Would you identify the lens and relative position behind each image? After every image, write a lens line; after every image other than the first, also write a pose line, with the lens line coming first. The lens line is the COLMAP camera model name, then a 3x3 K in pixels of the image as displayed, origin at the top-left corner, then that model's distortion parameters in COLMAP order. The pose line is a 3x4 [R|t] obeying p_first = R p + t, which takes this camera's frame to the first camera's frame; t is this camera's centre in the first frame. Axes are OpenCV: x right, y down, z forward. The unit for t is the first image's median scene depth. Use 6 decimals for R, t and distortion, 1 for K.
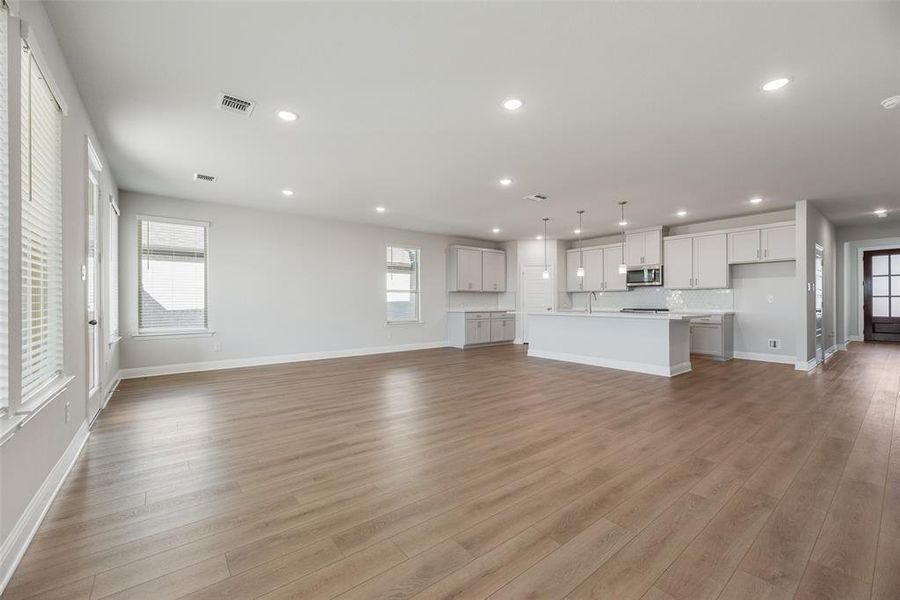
lens RADIAL K [[366.7, 0, 454.2], [0, 366.7, 302.5], [0, 0, 1]] dist [-0.001391, -0.000365]
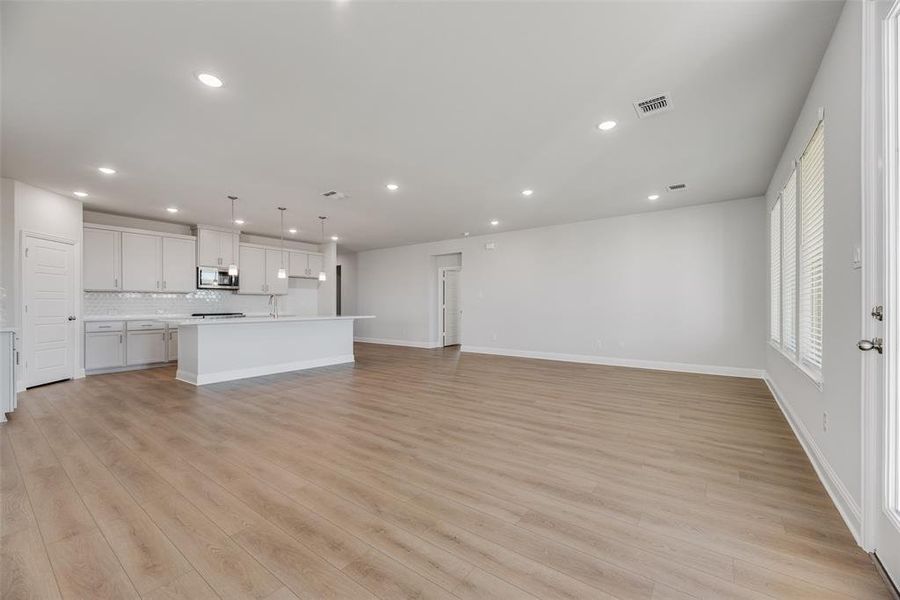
lens RADIAL K [[358.8, 0, 452.4], [0, 358.8, 305.7], [0, 0, 1]] dist [0.000090, -0.000027]
pose [[-0.255431, 0.001207, 0.966827, -0.603485], [0.005049, 0.999987, 0.000085, 0.000209], [-0.966814, 0.004903, -0.255433, 0.767529]]
